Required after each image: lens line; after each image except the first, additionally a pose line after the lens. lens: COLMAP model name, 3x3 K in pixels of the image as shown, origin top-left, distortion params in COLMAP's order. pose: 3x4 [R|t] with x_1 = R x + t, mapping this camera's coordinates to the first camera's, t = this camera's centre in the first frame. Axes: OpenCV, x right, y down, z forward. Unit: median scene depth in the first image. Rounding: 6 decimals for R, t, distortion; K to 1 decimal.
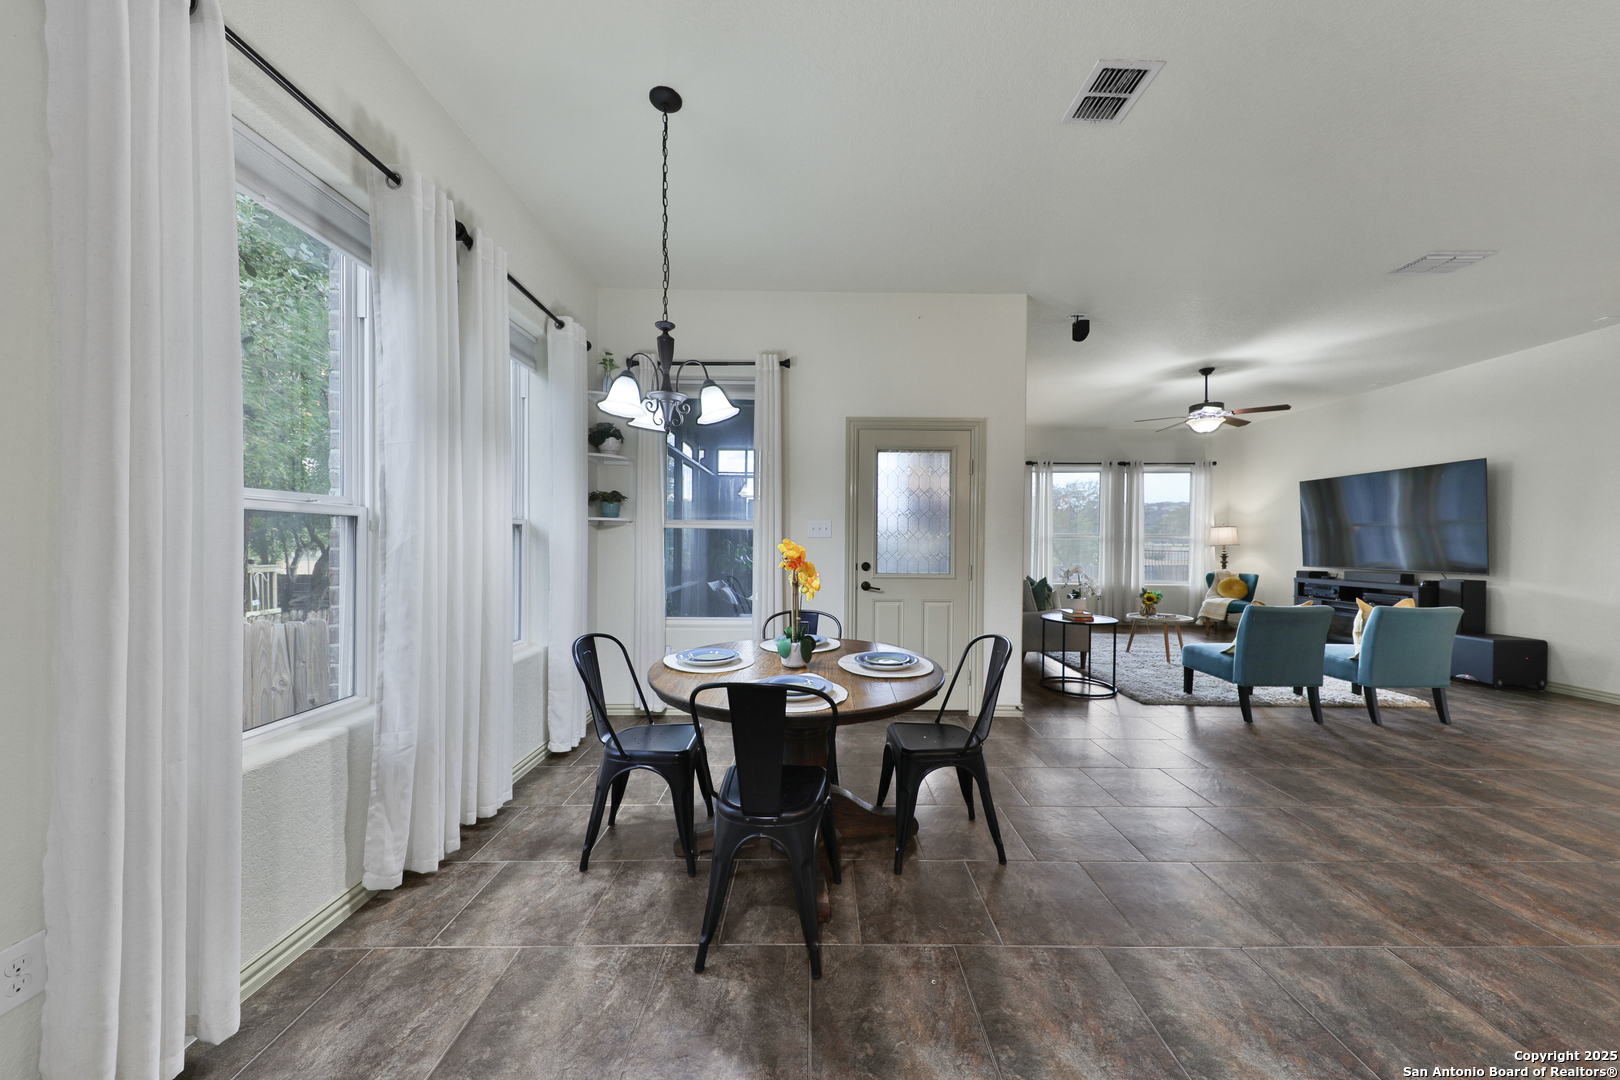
lens RADIAL K [[541.7, 0, 816.6], [0, 541.7, 546.9], [0, 0, 1]] dist [0.010329, -0.001441]
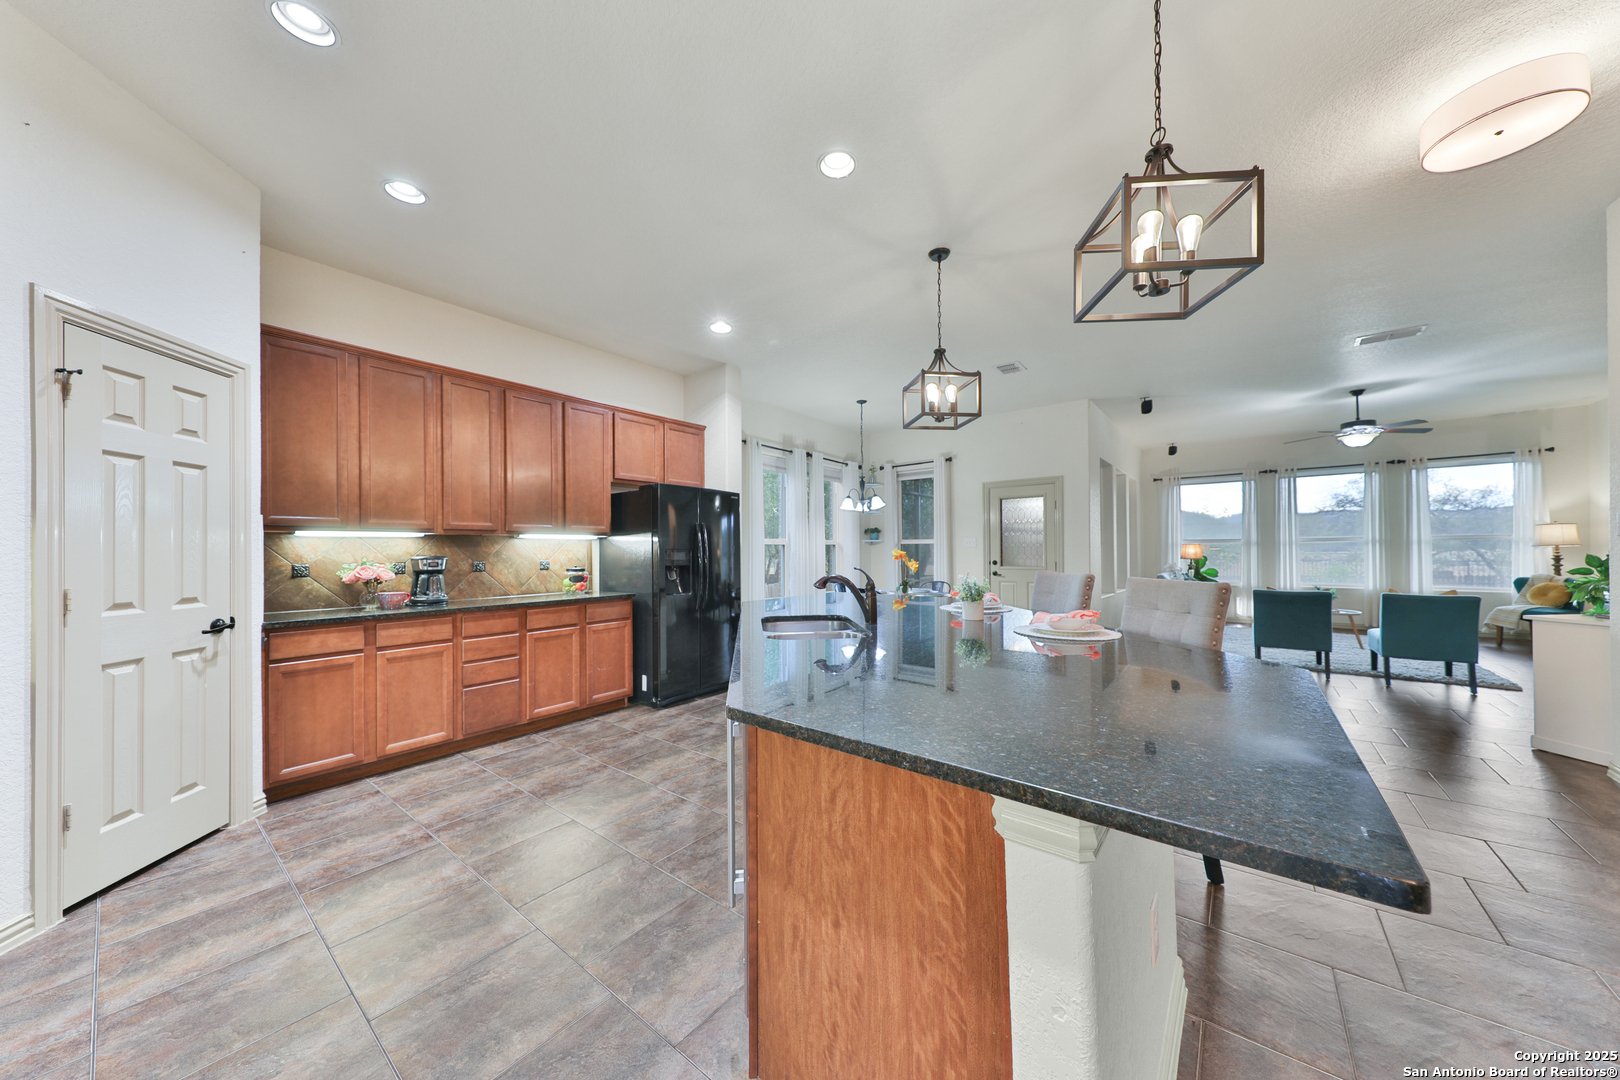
lens RADIAL K [[541.7, 0, 822.2], [0, 541.7, 547.5], [0, 0, 1]] dist [0.010329, -0.001441]
pose [[0.788190, -0.017262, -0.615190, 0.577285], [0.008618, 0.999818, -0.017012, 0.008176], [0.615372, 0.008107, 0.788195, -0.615150]]
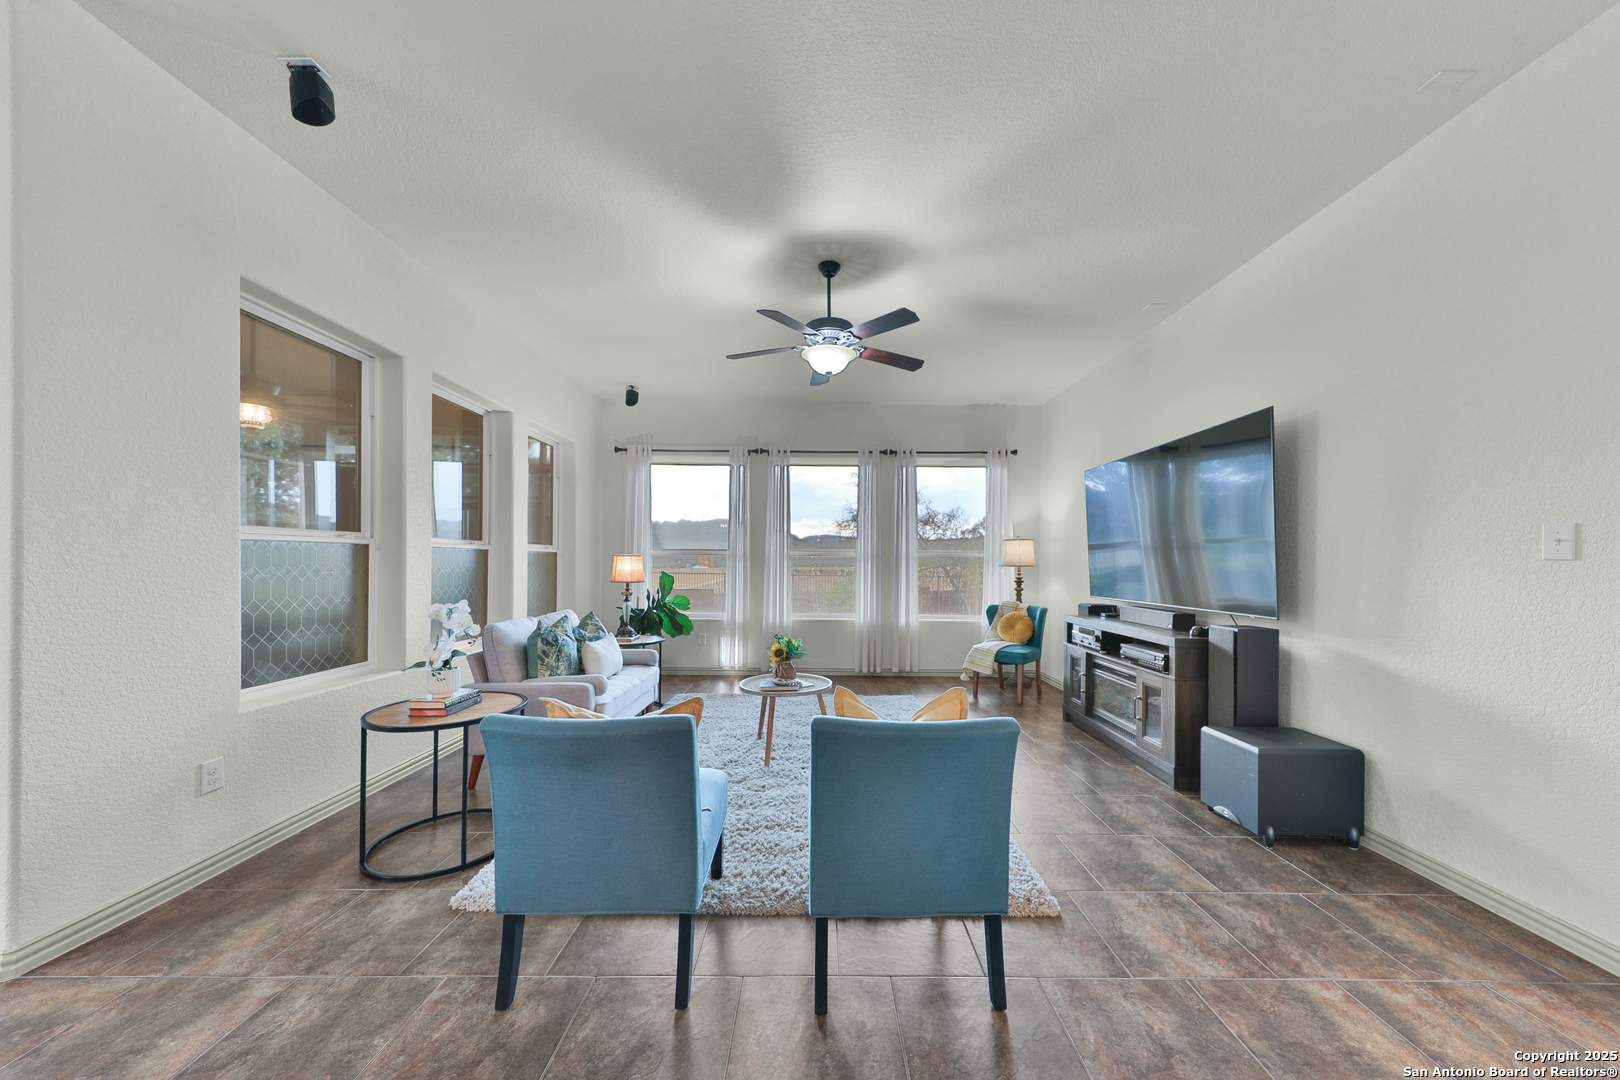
lens RADIAL K [[541.7, 0, 816.1], [0, 541.7, 564.8], [0, 0, 1]] dist [0.010329, -0.001441]
pose [[0.999949, 0.002703, -0.009694, 0.766805], [-0.002750, 0.999985, -0.004827, -0.000263], [0.009681, 0.004853, 0.999941, 0.449091]]
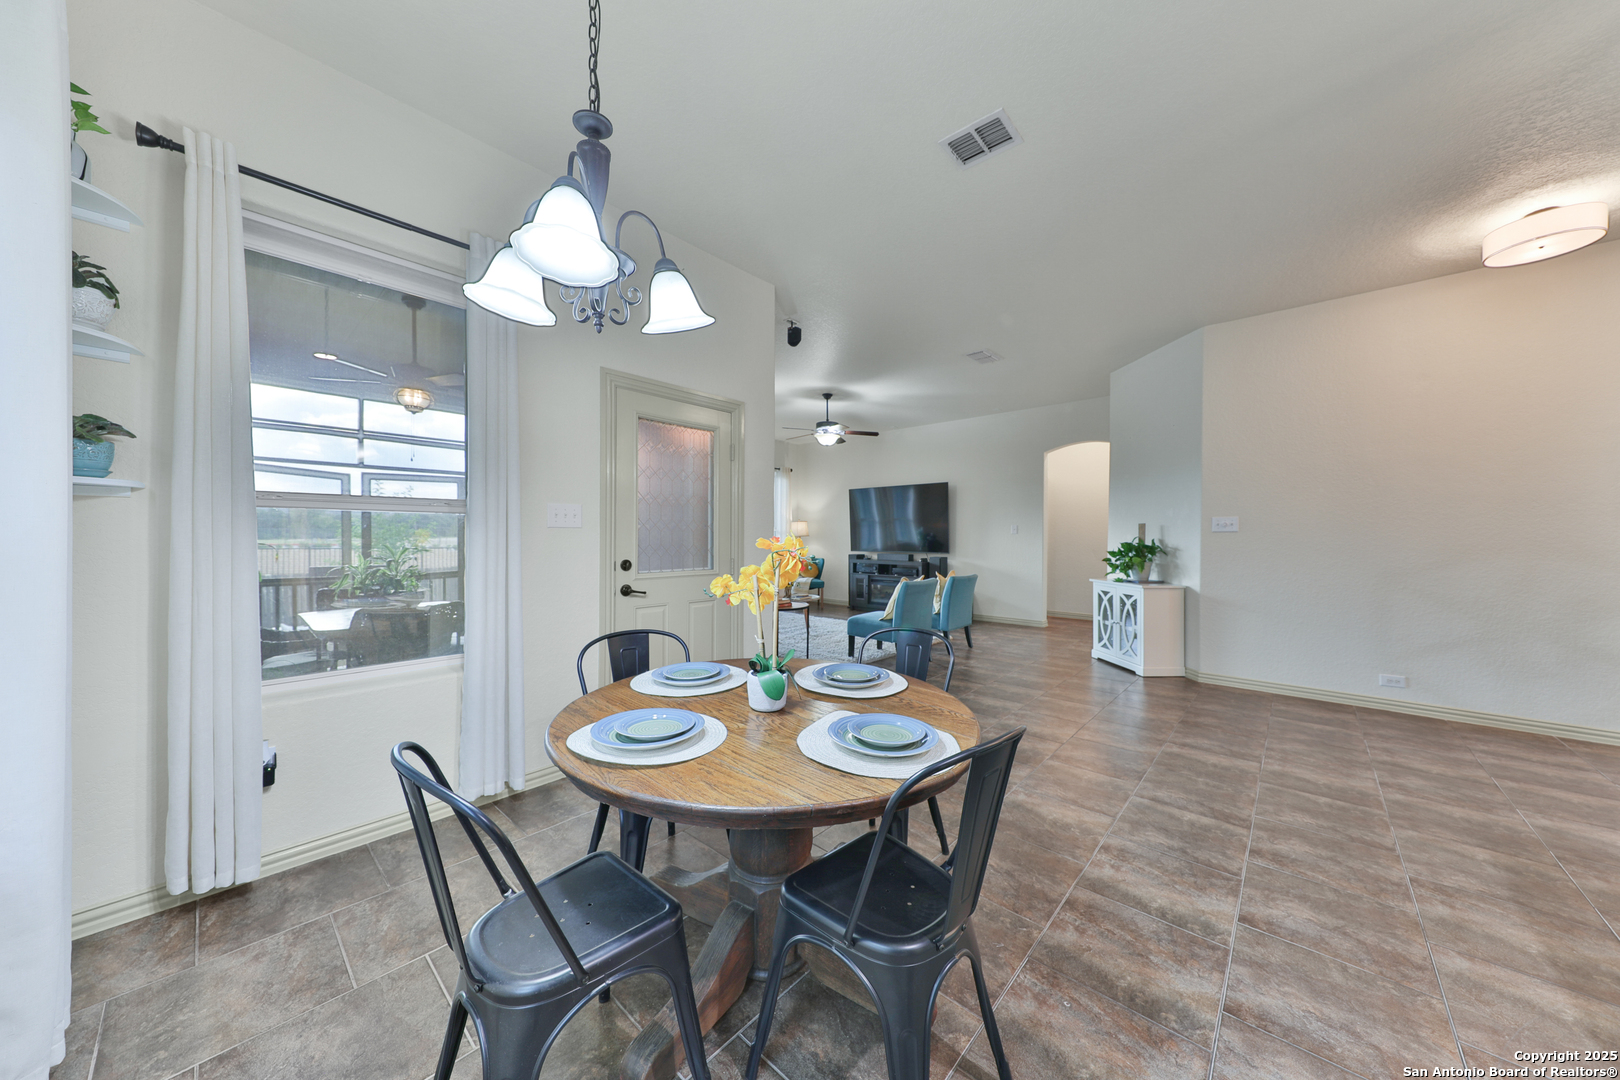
lens RADIAL K [[541.7, 0, 814.0], [0, 541.7, 536.2], [0, 0, 1]] dist [0.010329, -0.001441]
pose [[0.669175, -0.003908, 0.743094, -0.240743], [0.007051, 0.999975, -0.001091, -0.002227], [-0.743071, 0.005969, 0.669186, 0.215883]]
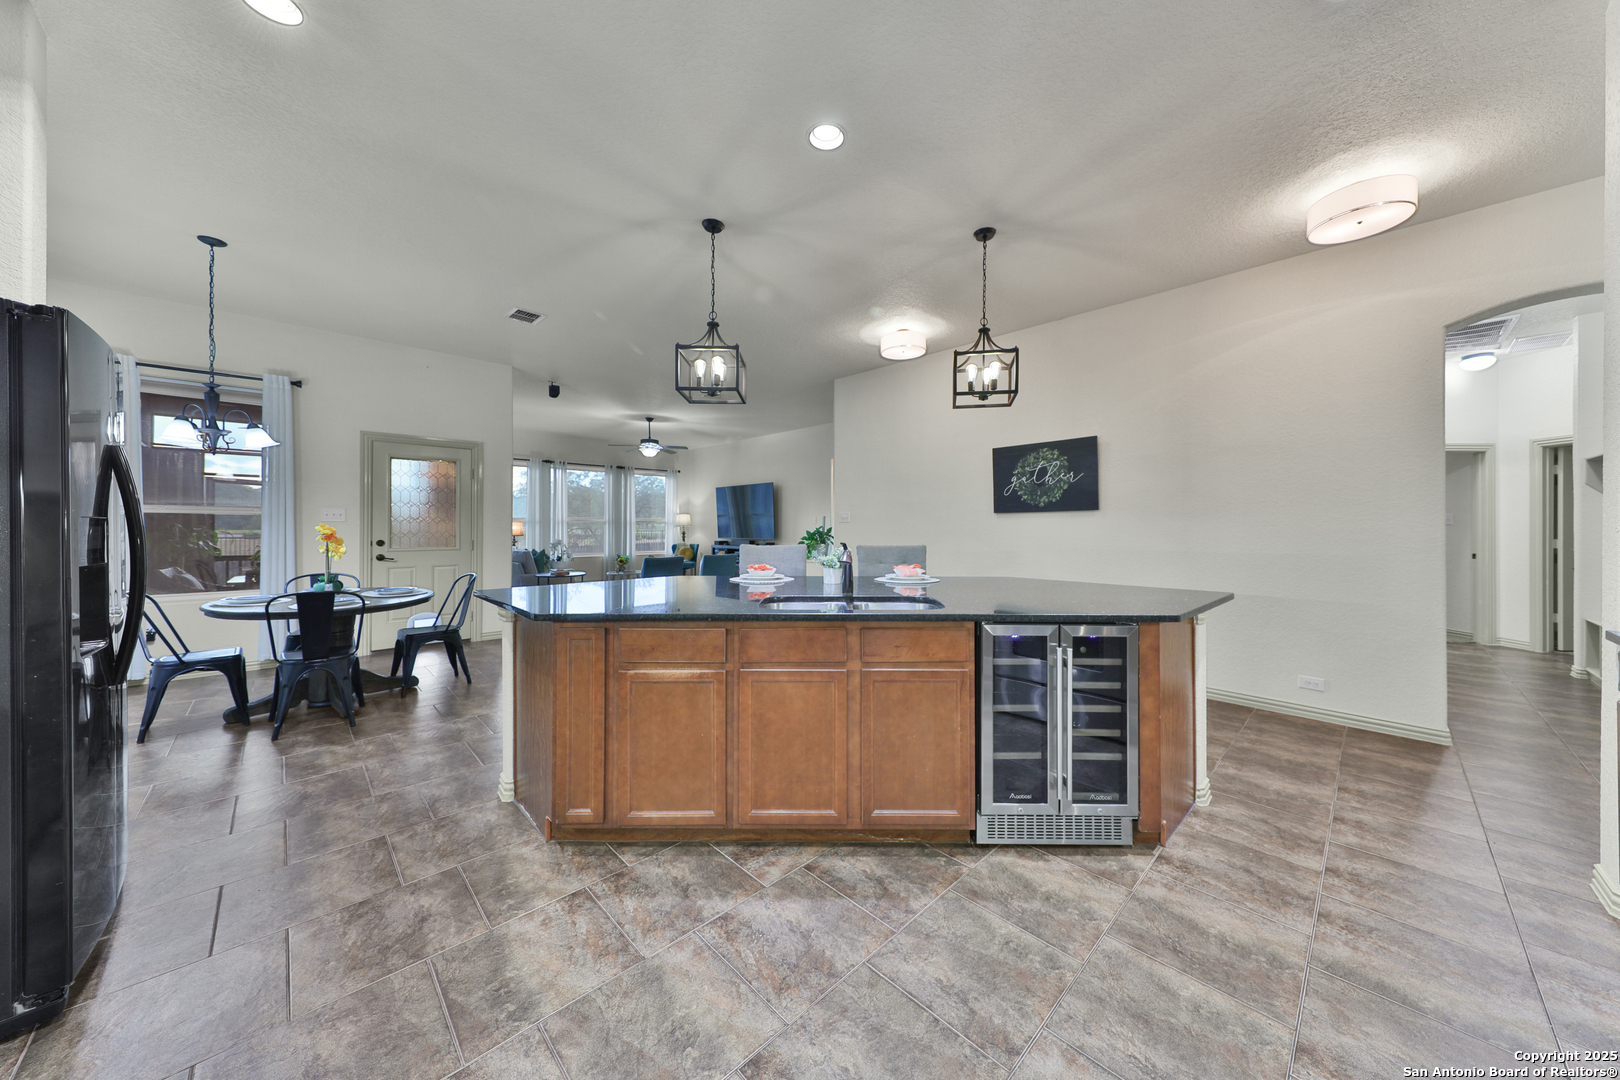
lens RADIAL K [[541.7, 0, 822.5], [0, 541.7, 528.1], [0, 0, 1]] dist [0.010329, -0.001441]
pose [[0.715739, -0.006858, 0.698334, -0.052930], [0.006733, 0.999973, 0.002920, 0.002394], [-0.698335, 0.002611, 0.715766, -0.564143]]
